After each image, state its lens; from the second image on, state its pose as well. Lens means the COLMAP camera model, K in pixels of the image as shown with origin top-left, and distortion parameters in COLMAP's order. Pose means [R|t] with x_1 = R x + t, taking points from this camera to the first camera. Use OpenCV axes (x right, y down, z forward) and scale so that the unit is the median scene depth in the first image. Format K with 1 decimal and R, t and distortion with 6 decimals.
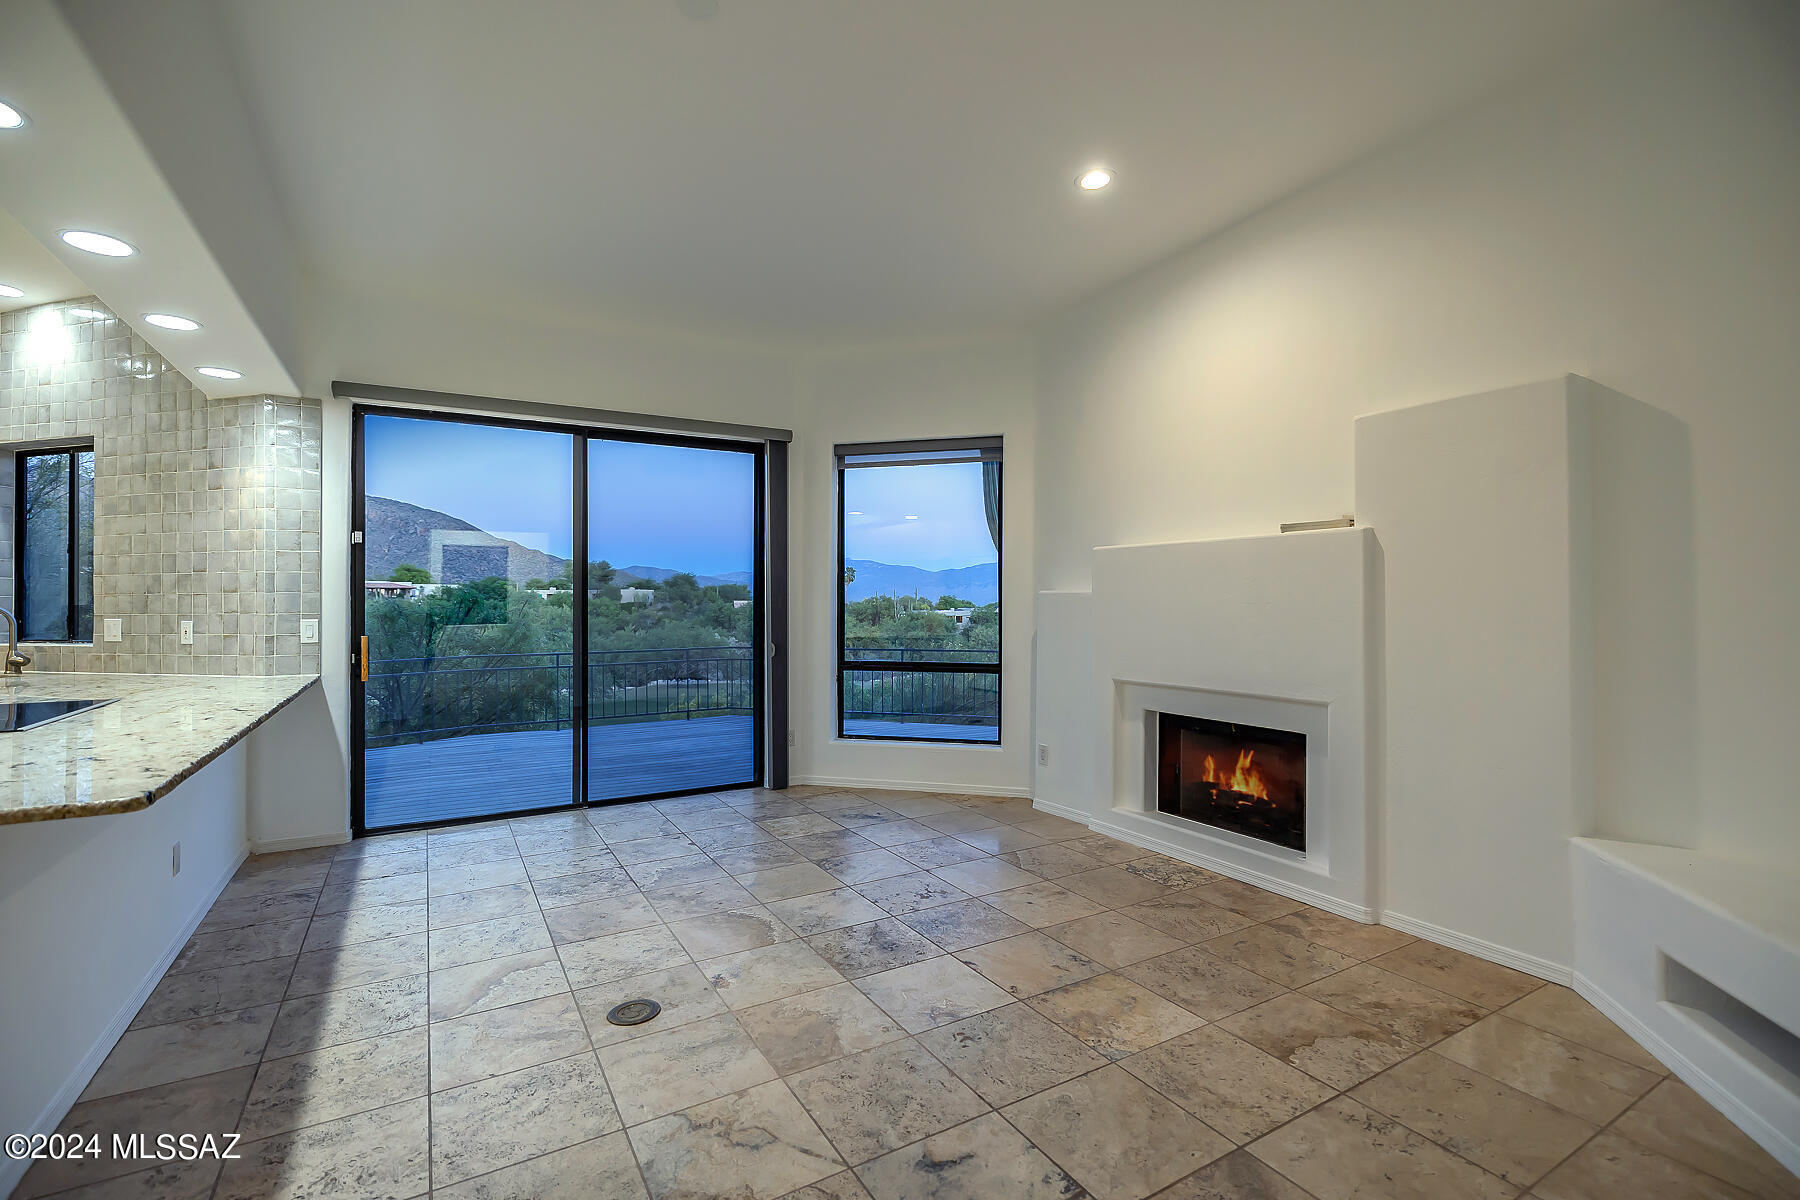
lens RADIAL K [[780.8, 0, 900.0], [0, 780.8, 600.0], [0, 0, 1]] dist [-0.000979, 0.000120]
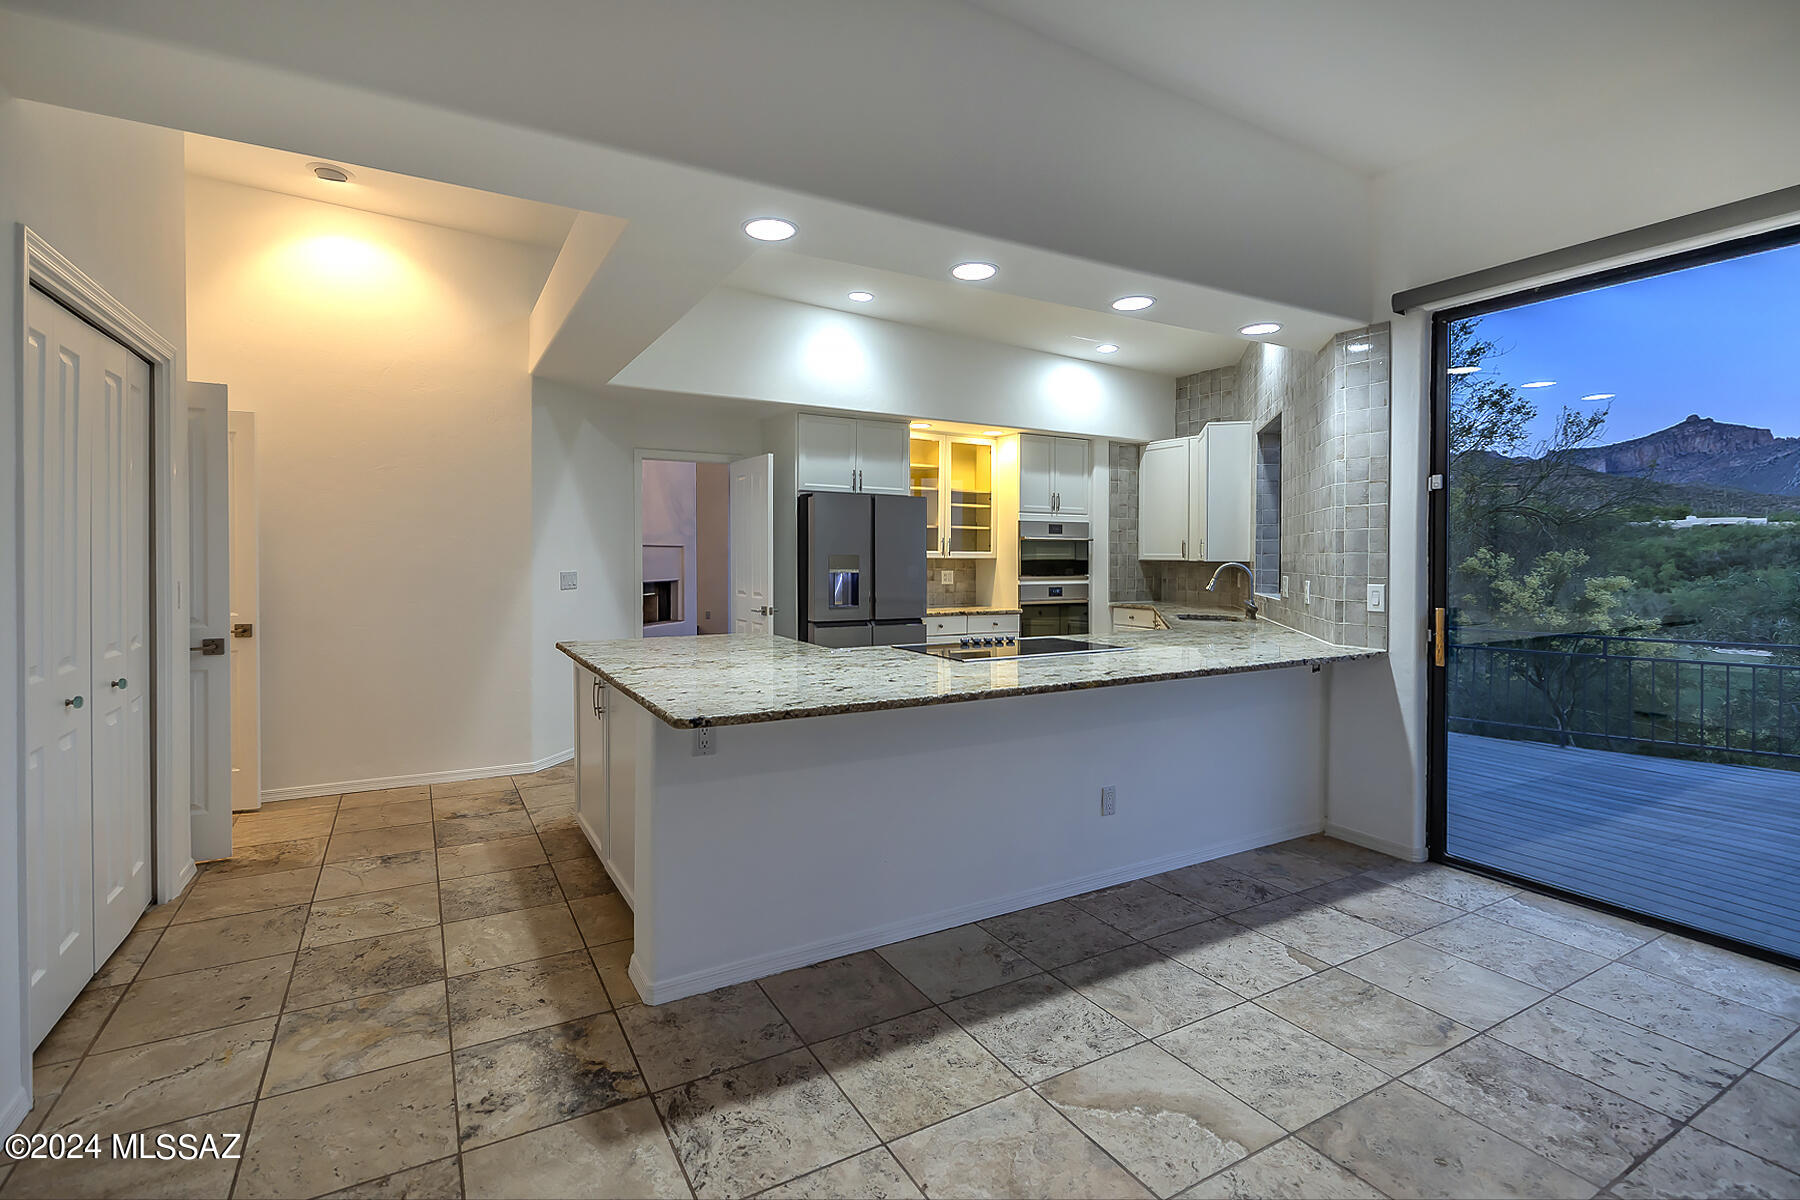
lens RADIAL K [[800.9, 0, 876.1], [0, 800.9, 562.7], [0, 0, 1]] dist [0.000249, 0.000159]
pose [[-0.012845, 0.012142, -0.999844, 0.137830], [-0.001209, 0.999925, 0.012159, -0.009276], [0.999917, 0.001365, -0.012829, 0.505223]]
